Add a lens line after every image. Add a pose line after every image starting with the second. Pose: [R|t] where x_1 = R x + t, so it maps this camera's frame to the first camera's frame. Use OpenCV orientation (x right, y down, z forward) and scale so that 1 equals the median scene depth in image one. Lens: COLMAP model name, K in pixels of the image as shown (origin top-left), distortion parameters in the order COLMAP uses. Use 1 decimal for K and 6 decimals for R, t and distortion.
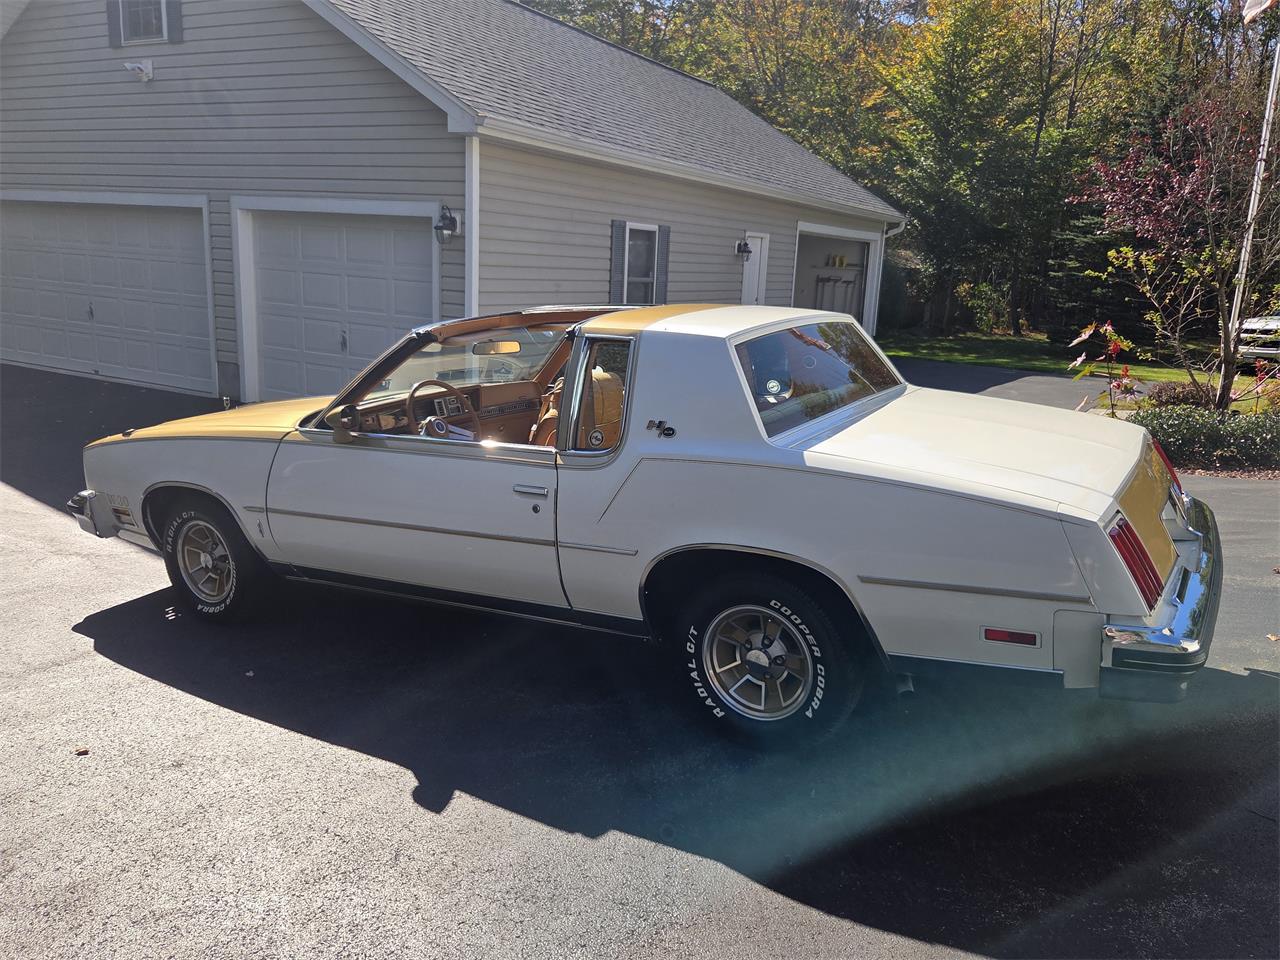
lens RADIAL K [[977.4, 0, 645.0], [0, 977.4, 462.9], [0, 0, 1]] dist [0.058911, -0.047246]
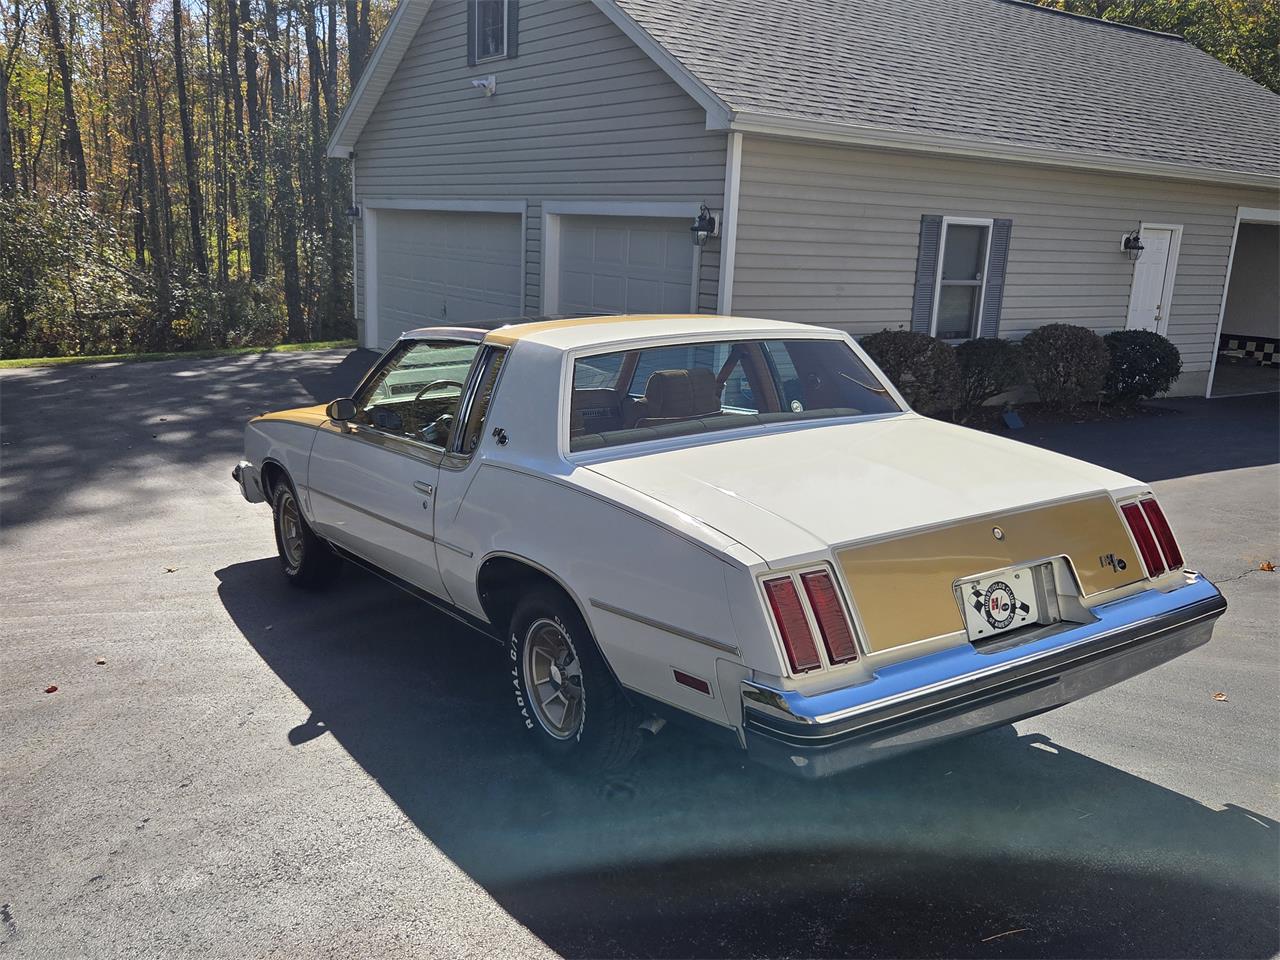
lens RADIAL K [[1078.9, 0, 640.0], [0, 1078.9, 480.0], [0, 0, 1]] dist [0.047579, -0.011909]
pose [[0.901416, 0.086418, -0.424242, 0.213117], [-0.086611, 0.996064, 0.018870, -0.007892], [0.424203, 0.019735, 0.905352, 0.015753]]
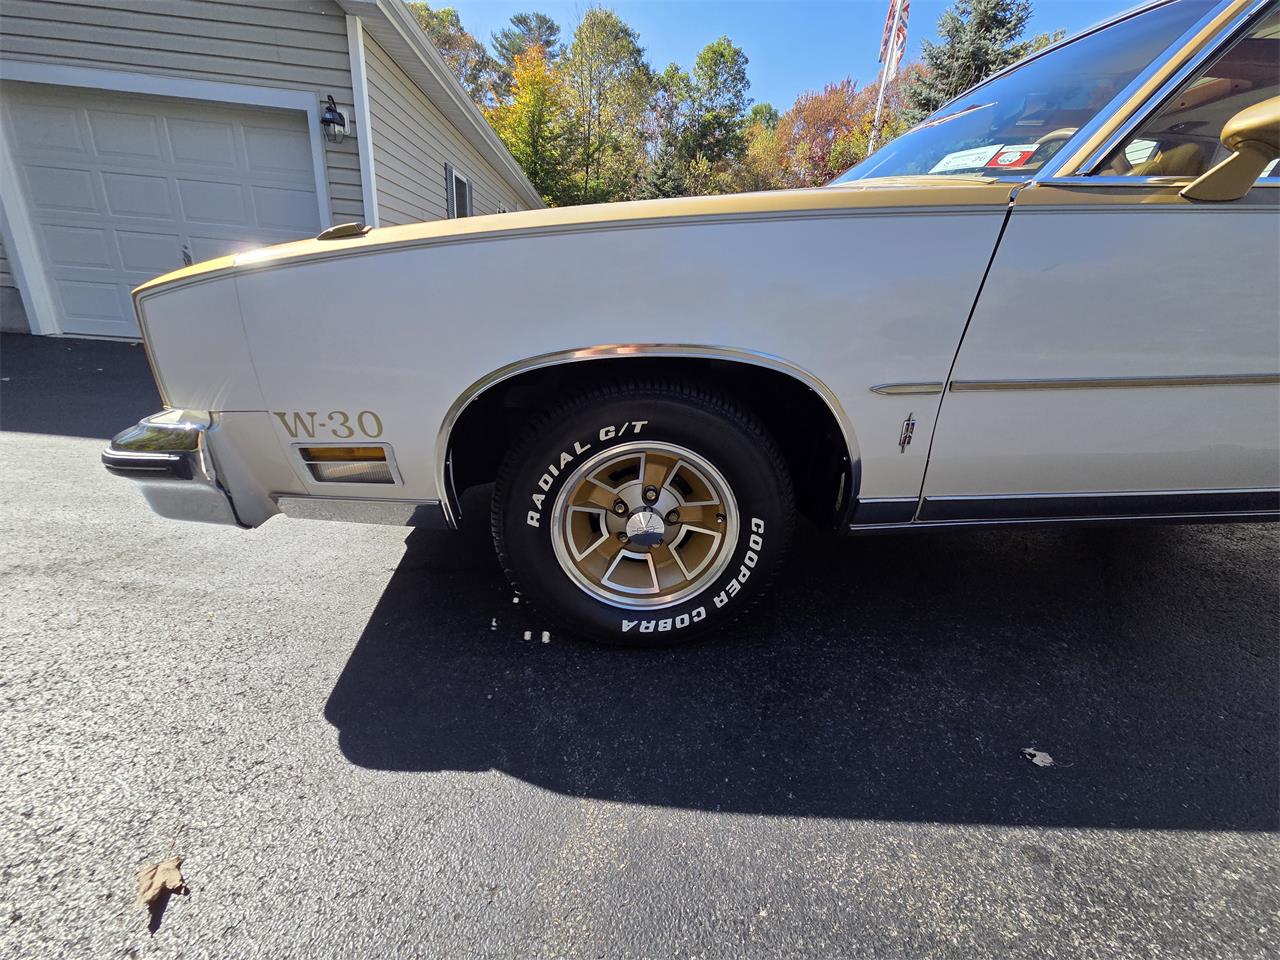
lens RADIAL K [[533.1, 0, 654.7], [0, 533.1, 484.2], [0, 0, 1]] dist [-0.000054, -0.002369]
pose [[0.836831, -0.170087, 0.520370, -0.267491], [0.073716, 0.976865, 0.200750, 0.014039], [-0.542476, -0.129635, 0.830009, 0.376380]]
